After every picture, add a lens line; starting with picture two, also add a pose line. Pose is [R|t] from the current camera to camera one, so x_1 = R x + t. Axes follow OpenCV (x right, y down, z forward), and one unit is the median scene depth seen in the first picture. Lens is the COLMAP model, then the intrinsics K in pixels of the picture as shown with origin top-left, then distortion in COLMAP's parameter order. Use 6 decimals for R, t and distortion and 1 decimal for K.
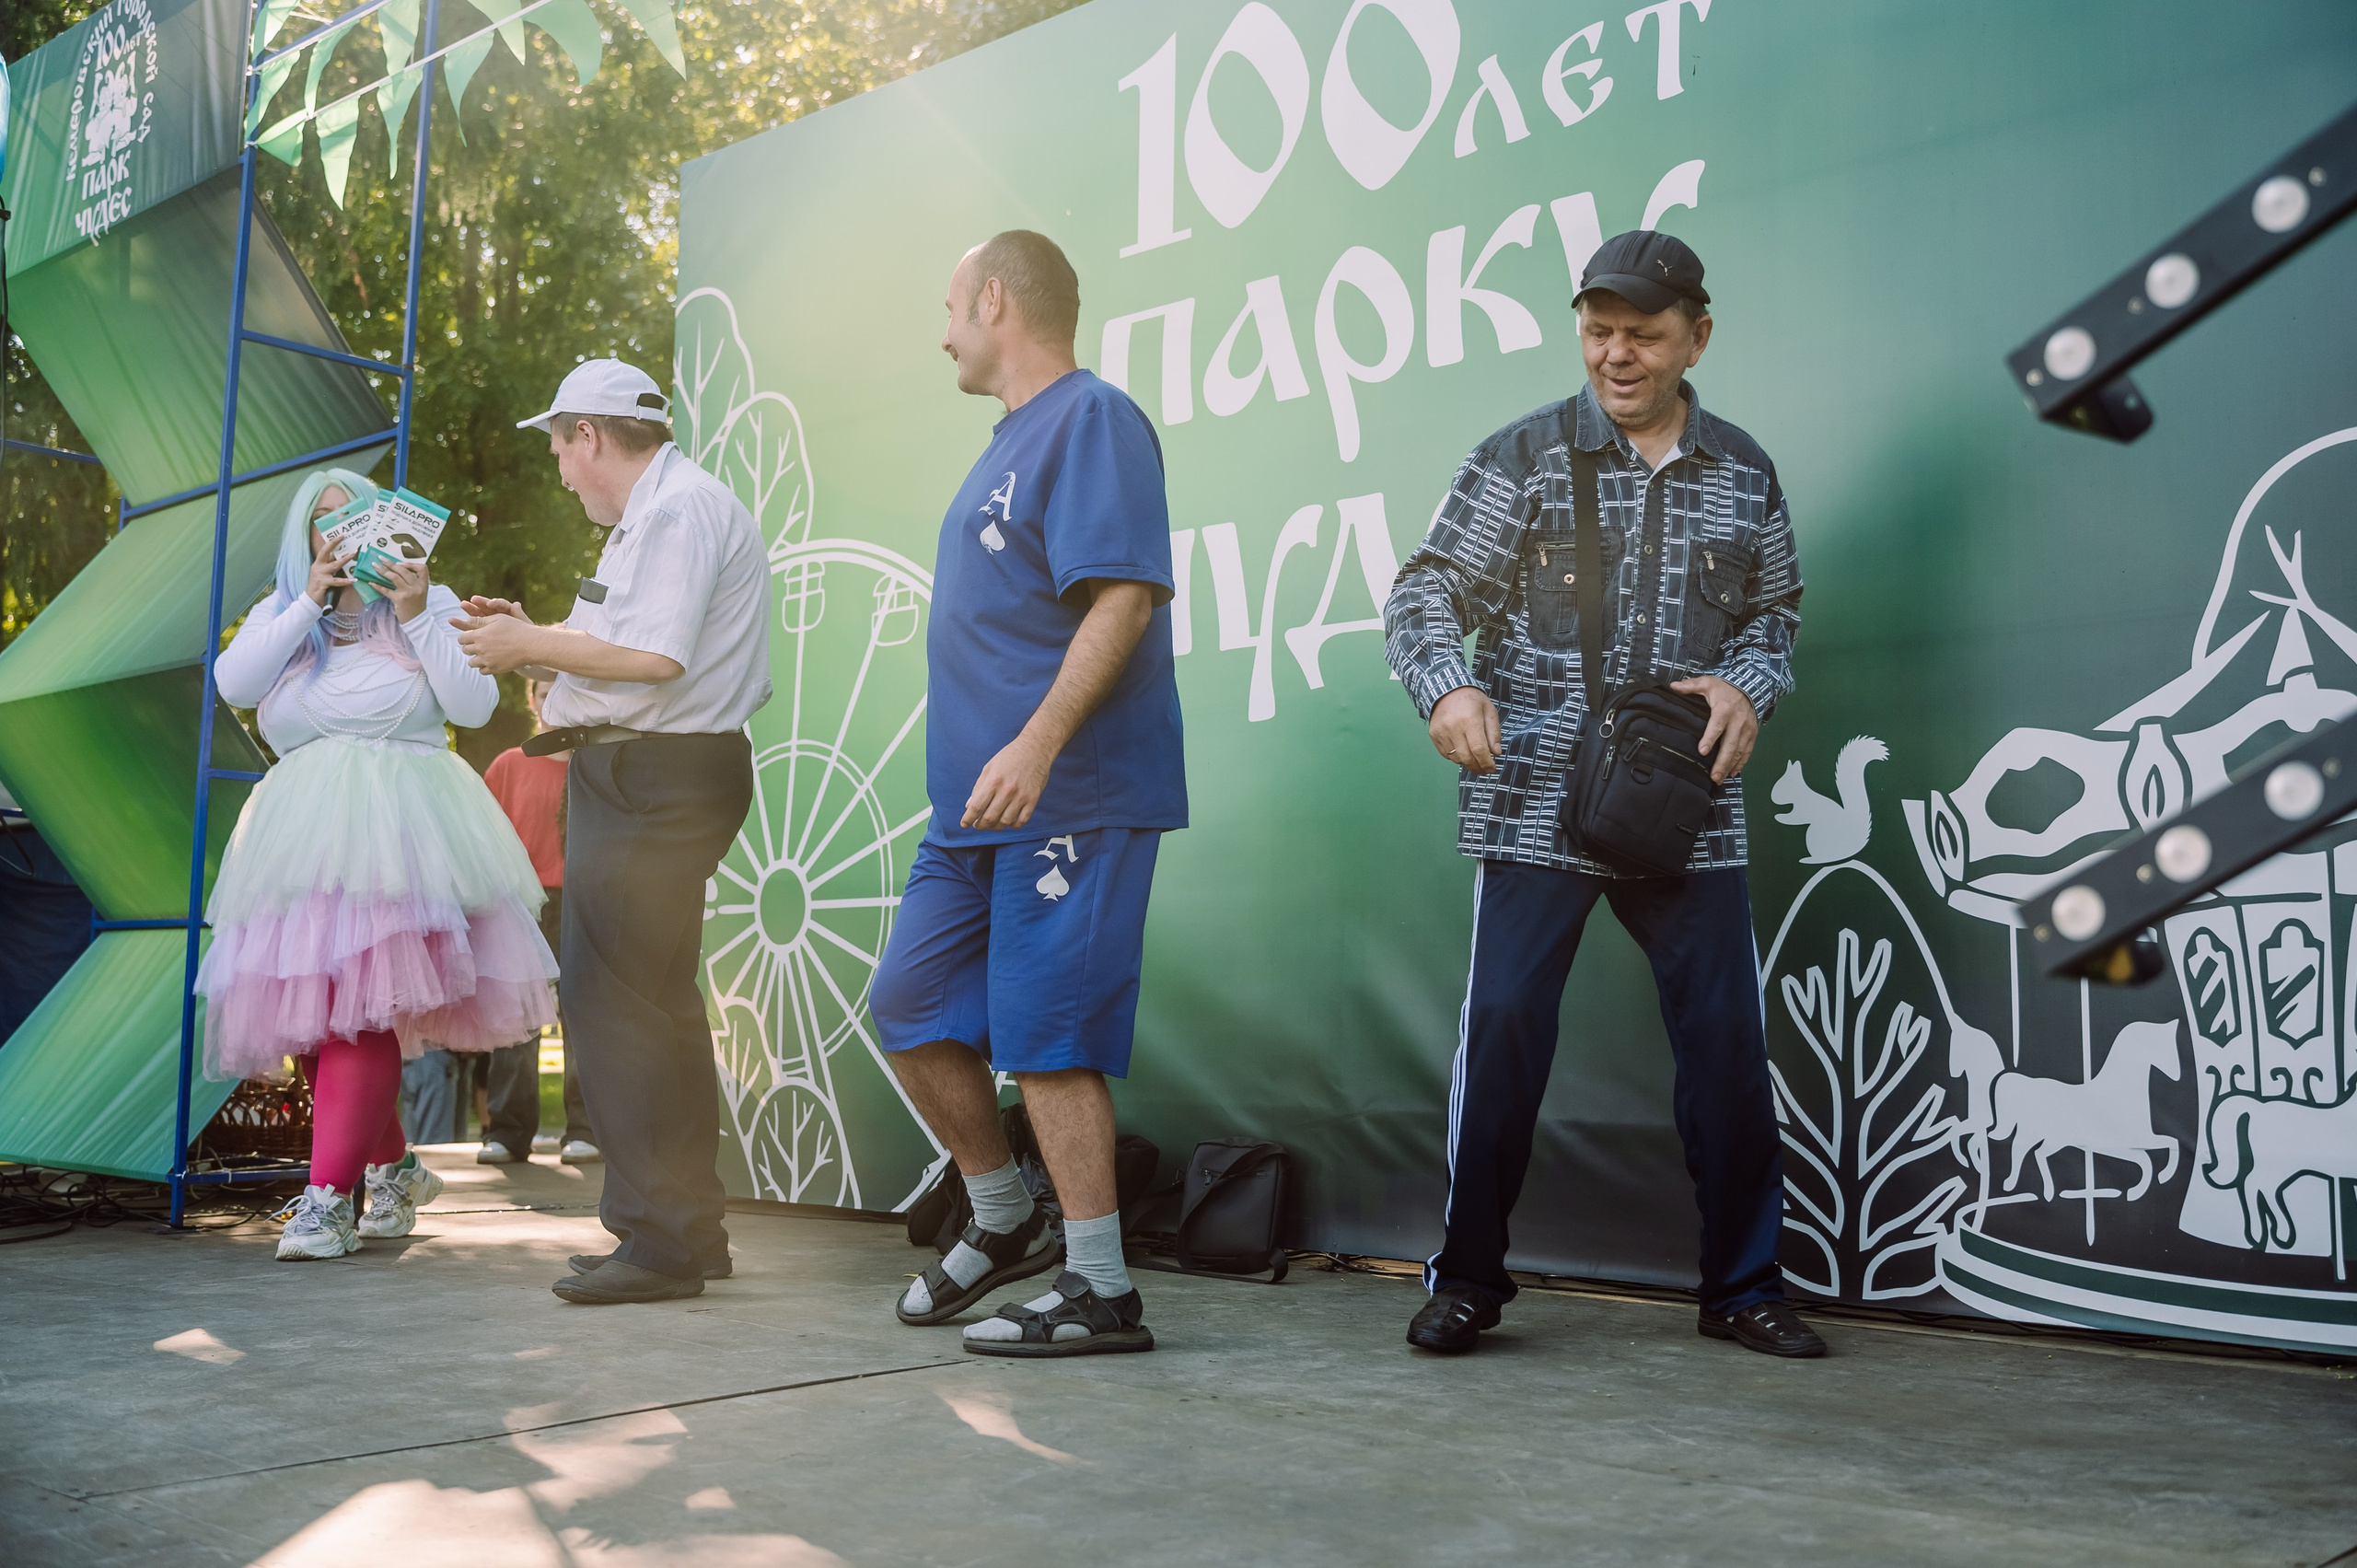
lens RADIAL K [[2275.9, 0, 1178.5], [0, 2275.9, 784.0], [0, 0, 1]] dist [0.015332, -0.068199]
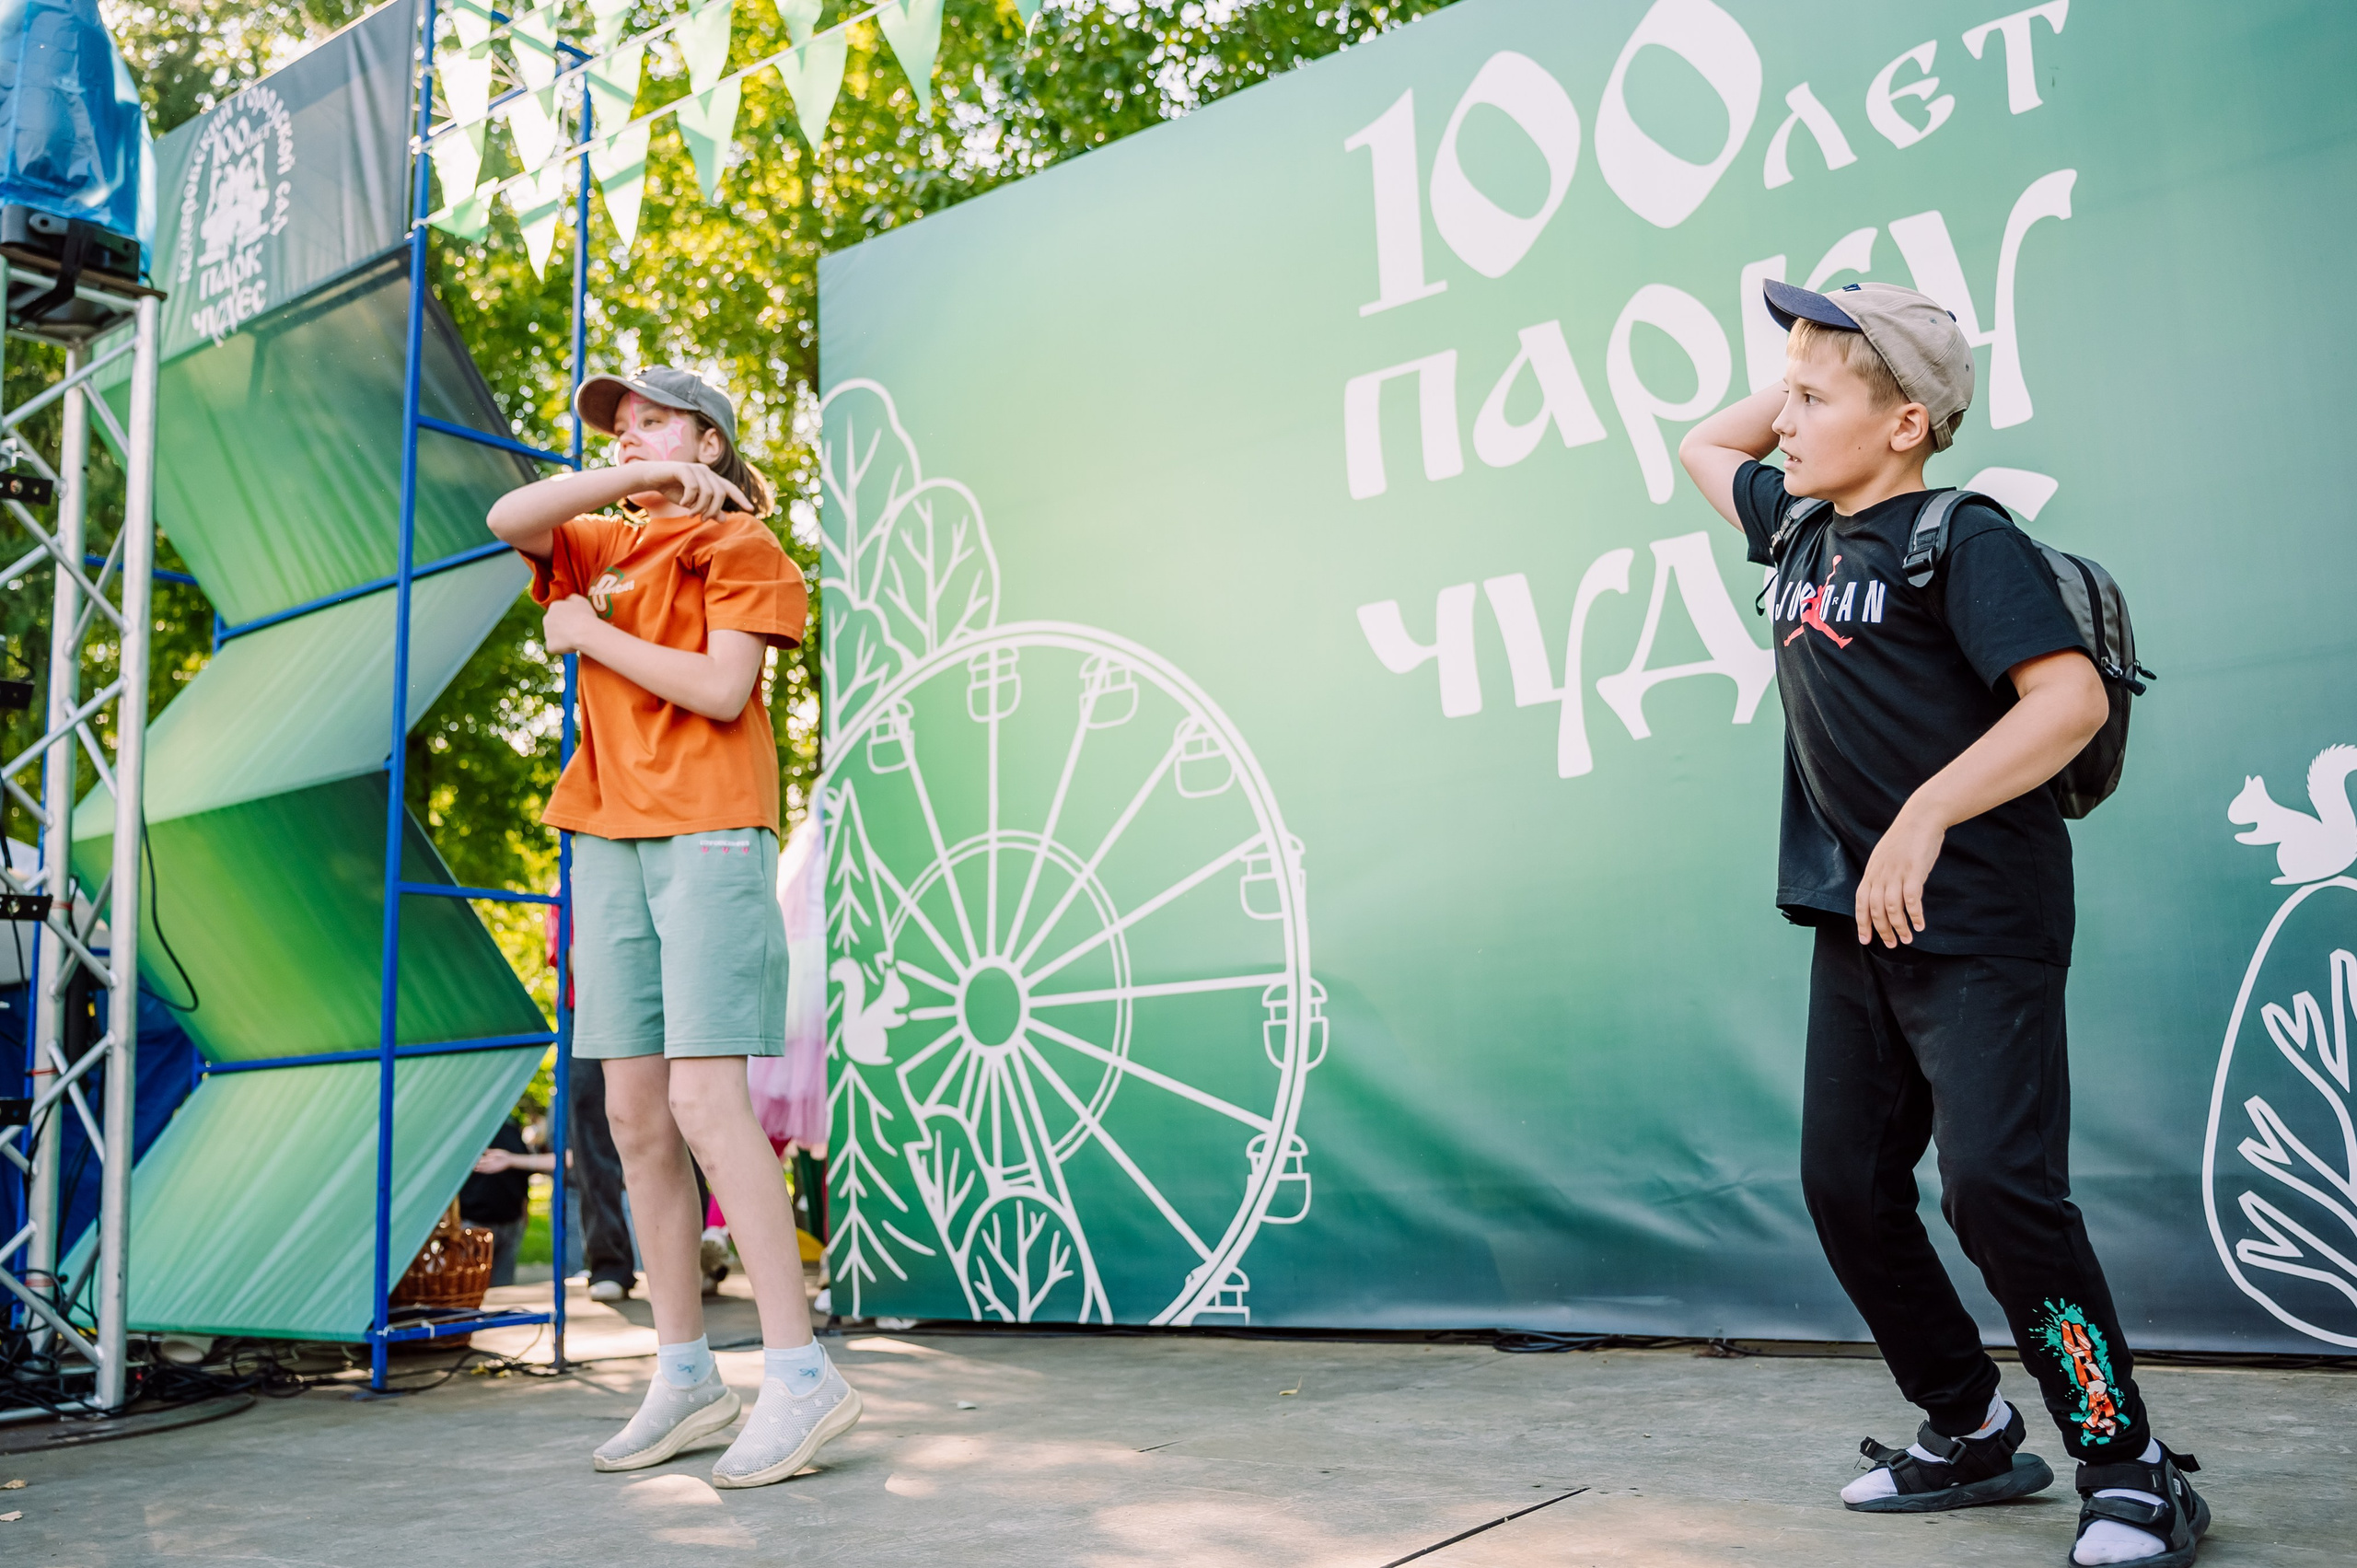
lens RADIAL K [[2059.3, 0, 1174.4], [0, 2059.3, 765.4], [0, 0, 1]] dist [-0.012951, 0.005614]
pose [[0.995103, -0.037207, 0.091571, -0.178160], [0.043758, 0.996543, -0.070614, 0.018075], [-0.088627, 0.074275, 0.993292, 0.134986]]
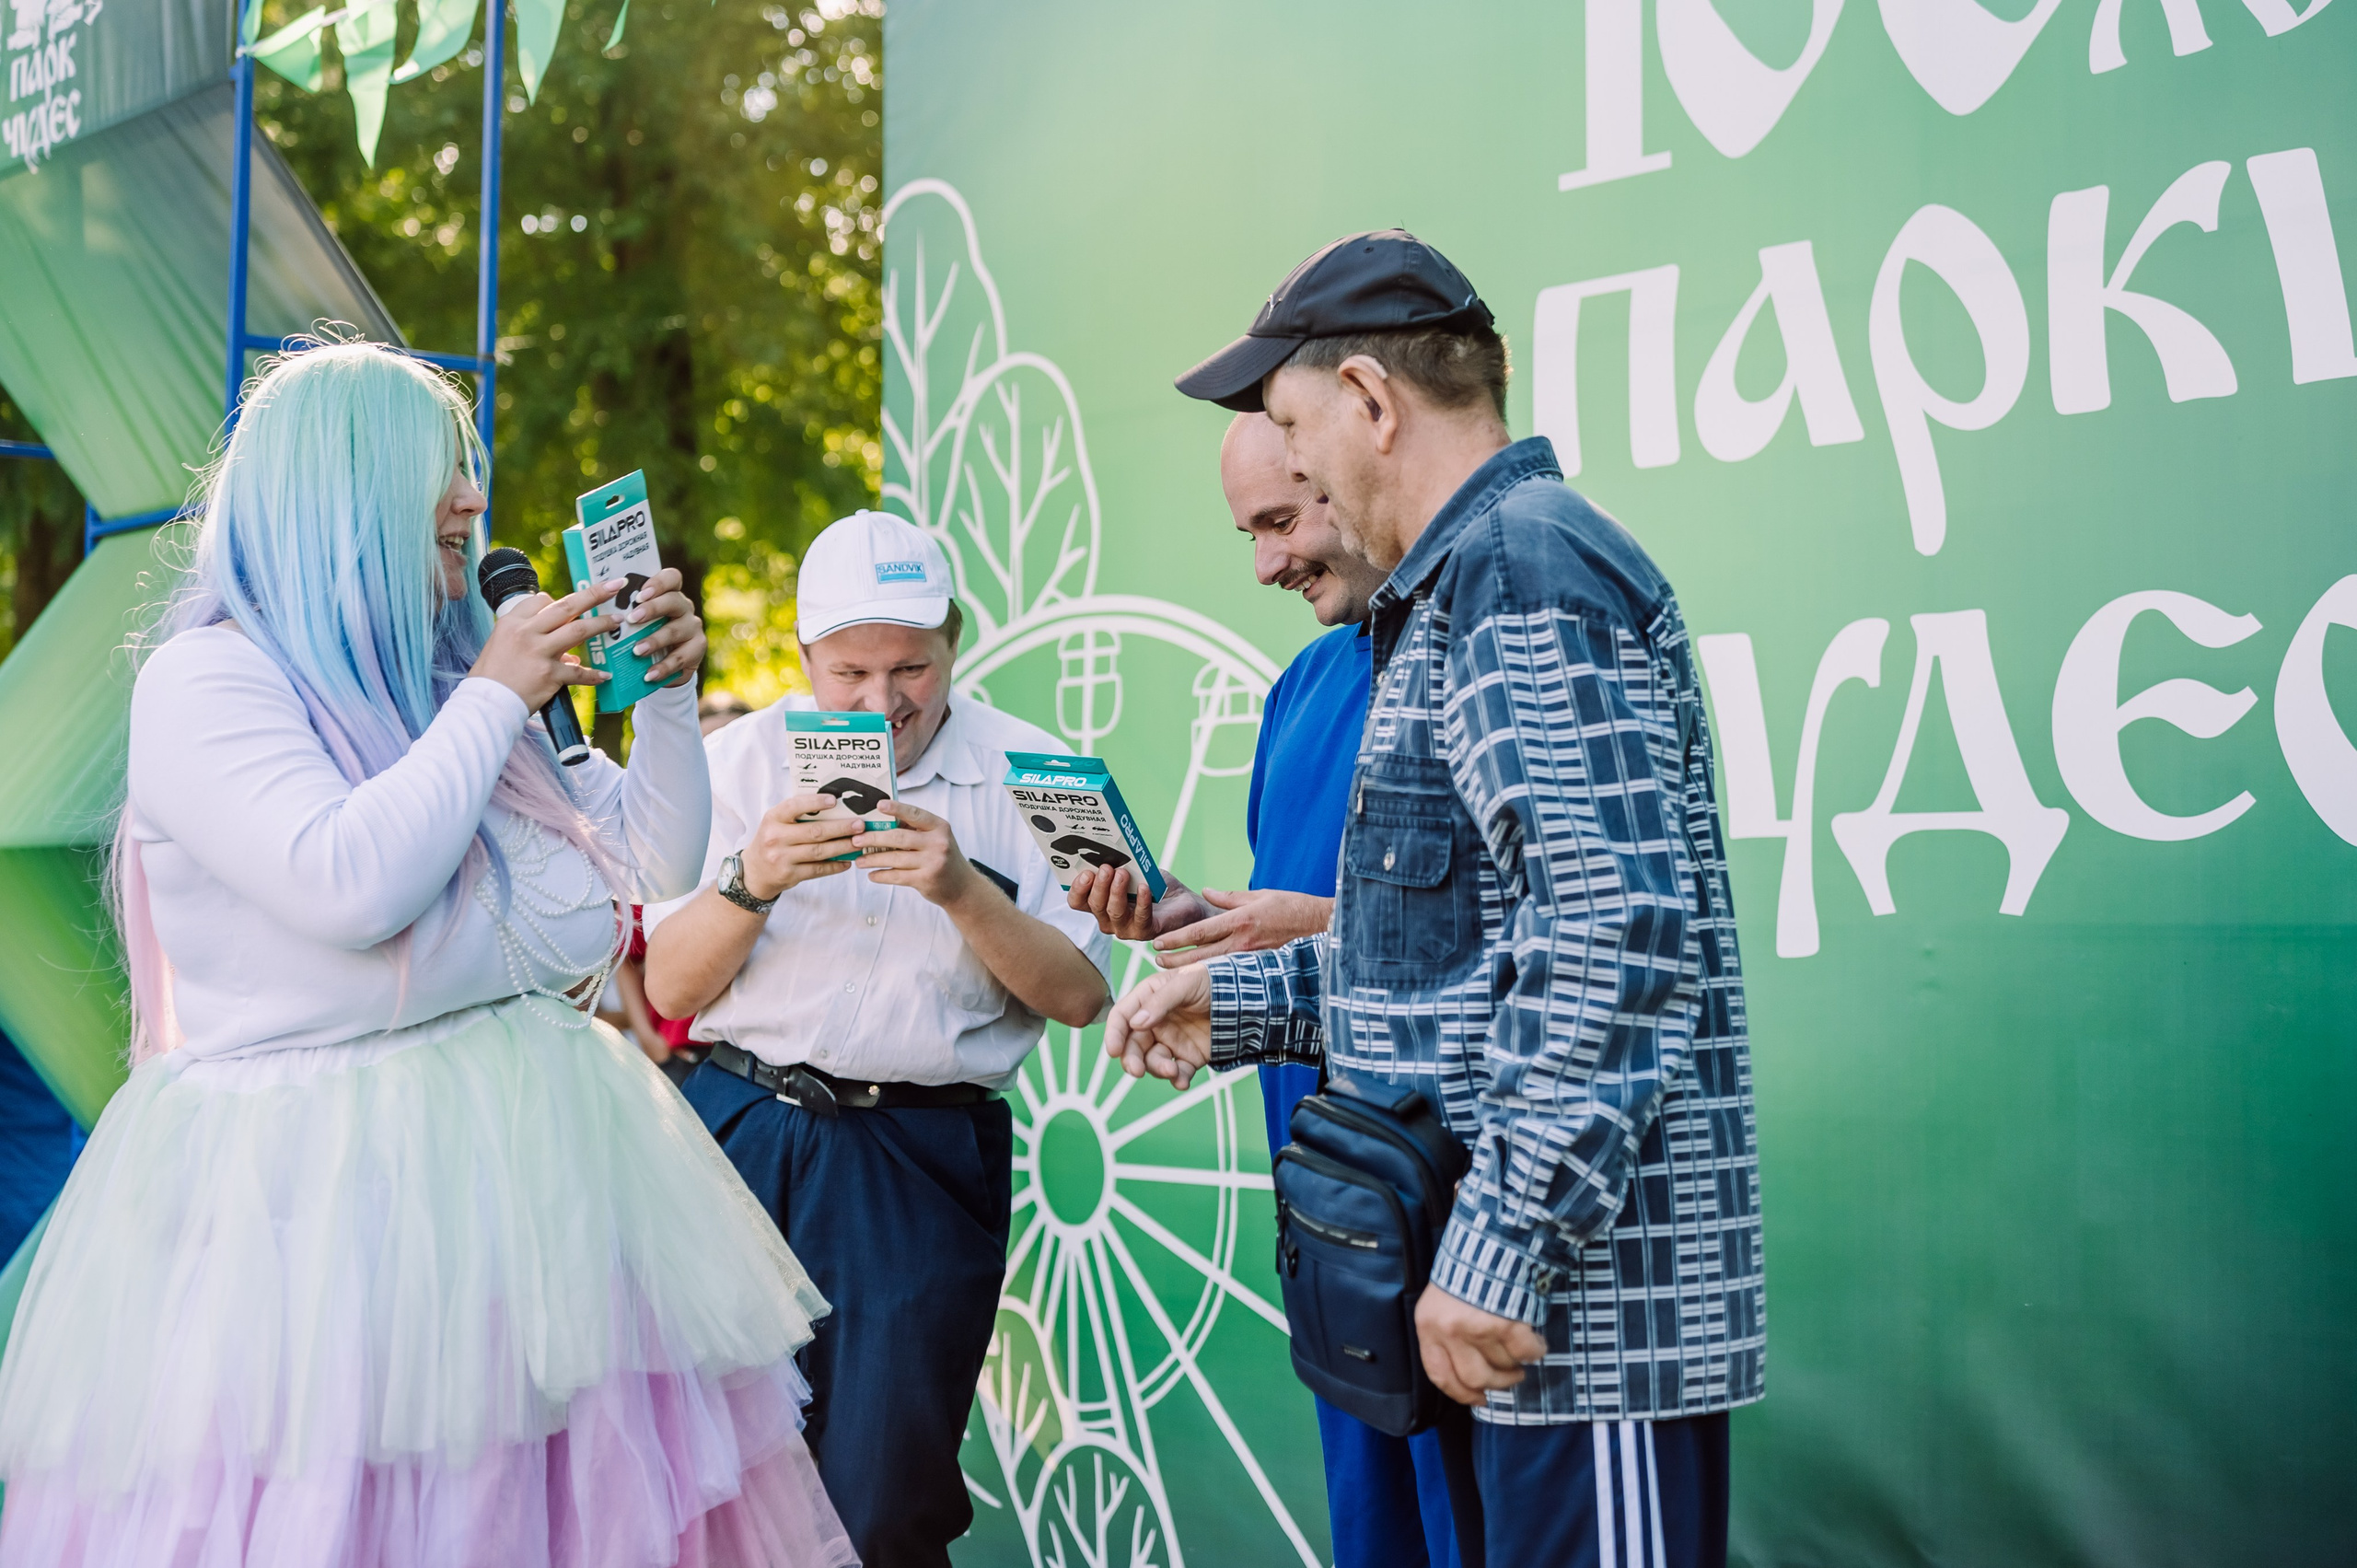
lens RADIAL K [[3659.6, 0, 1169.8], [0, 3659.6, 754.2], [0, 0, 1]] dist [-0.005470, -0.020155]
pose [[0.987603, -0.022106, -0.155411, 0.019896], [0.030273, 0.998271, 0.050383, -0.119543], [0.154028, -0.054463, 0.986564, -0.022931]]
